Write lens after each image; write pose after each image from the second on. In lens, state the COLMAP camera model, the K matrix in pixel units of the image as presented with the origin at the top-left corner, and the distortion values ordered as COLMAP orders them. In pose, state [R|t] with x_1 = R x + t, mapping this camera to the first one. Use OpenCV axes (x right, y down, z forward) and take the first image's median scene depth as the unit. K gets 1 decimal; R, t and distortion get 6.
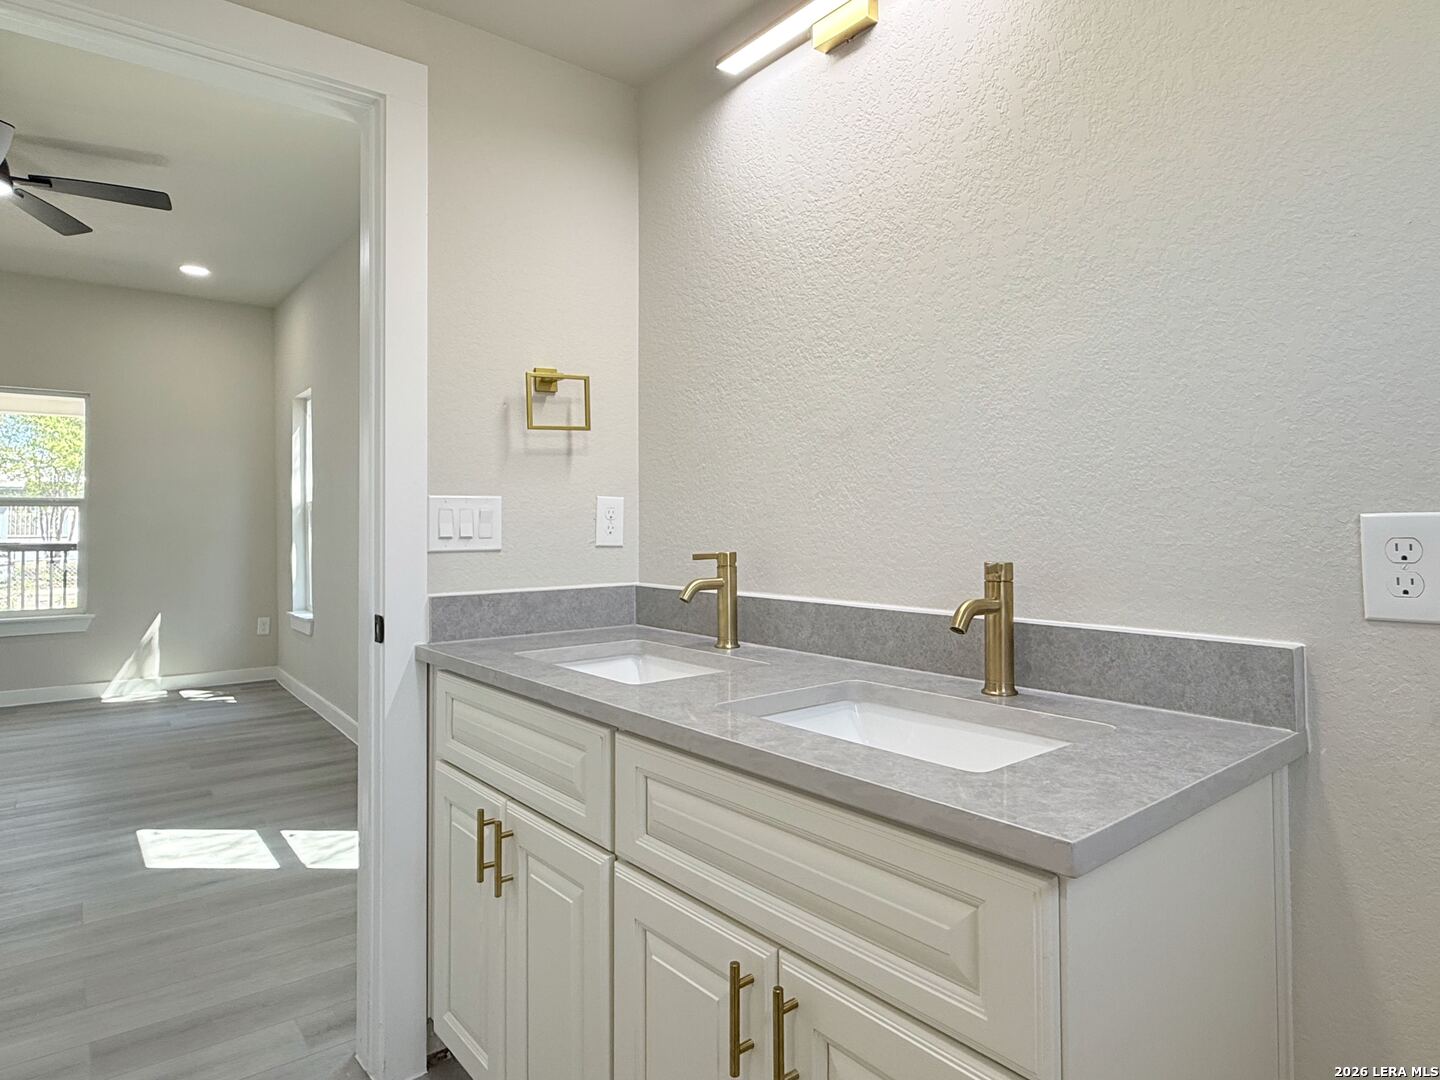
lens RADIAL K [[813.4, 0, 718.4], [0, 813.4, 487.6], [0, 0, 1]] dist [-0.026093, -0.000419]
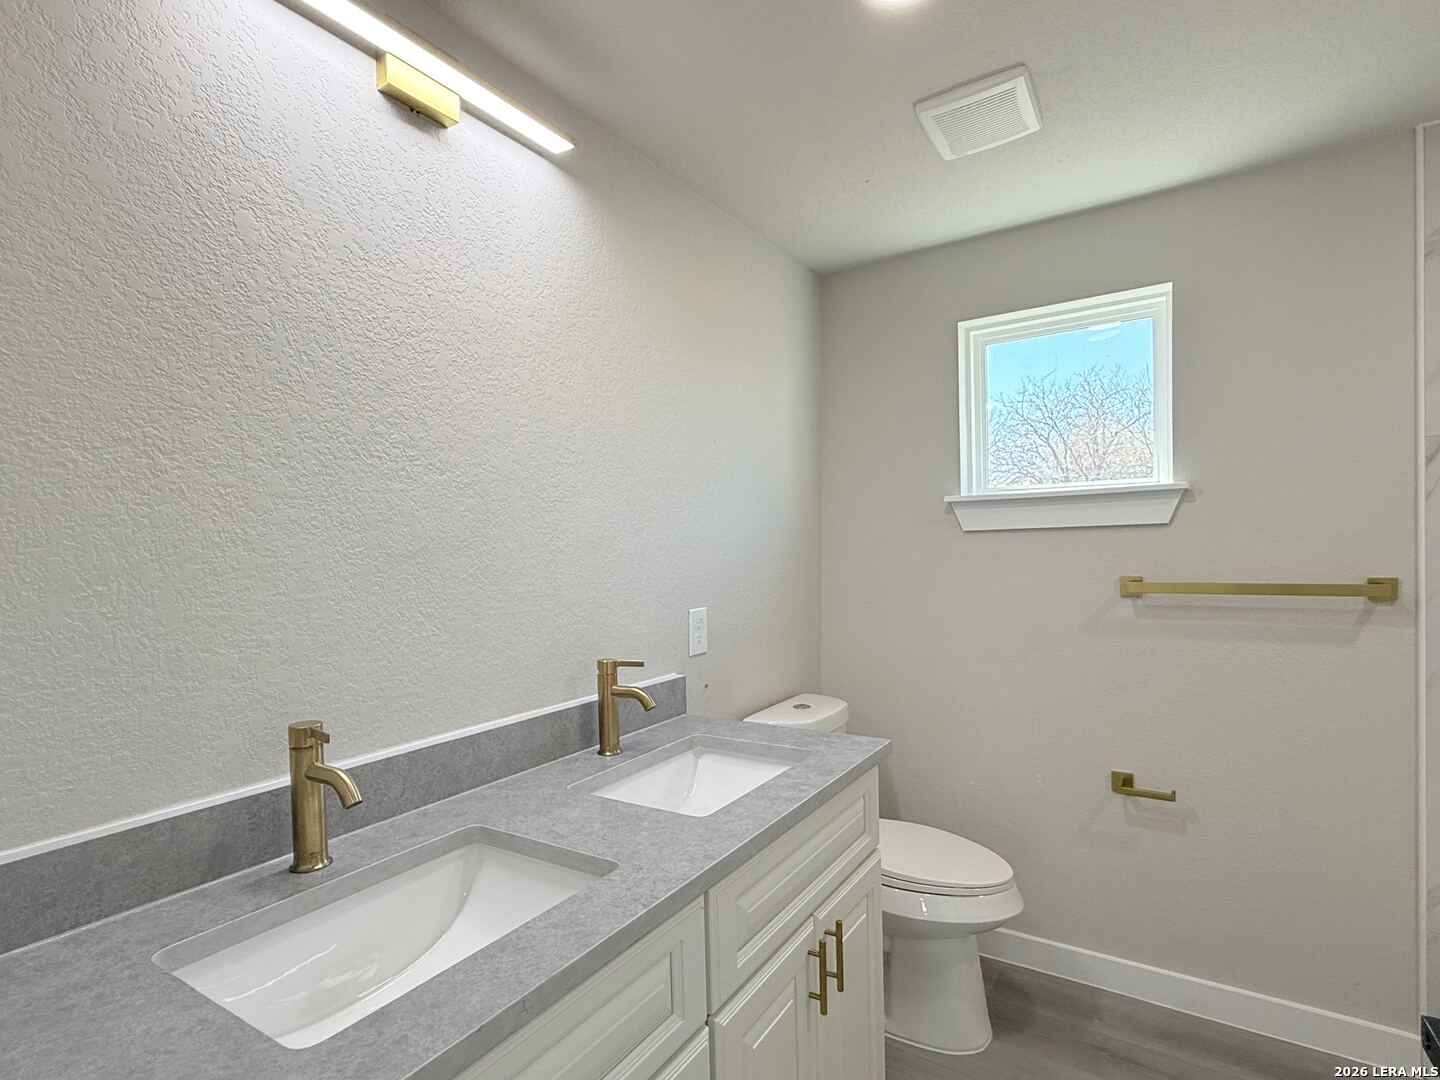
lens RADIAL K [[718.5, 0, 720.0], [0, 718.5, 540.0], [0, 0, 1]] dist [-0.003673, -0.000937]
pose [[-0.291732, 0.020384, 0.956283, -0.735631], [-0.020100, 0.999421, -0.027435, -0.069594], [-0.956289, -0.027225, -0.291154, 0.960114]]
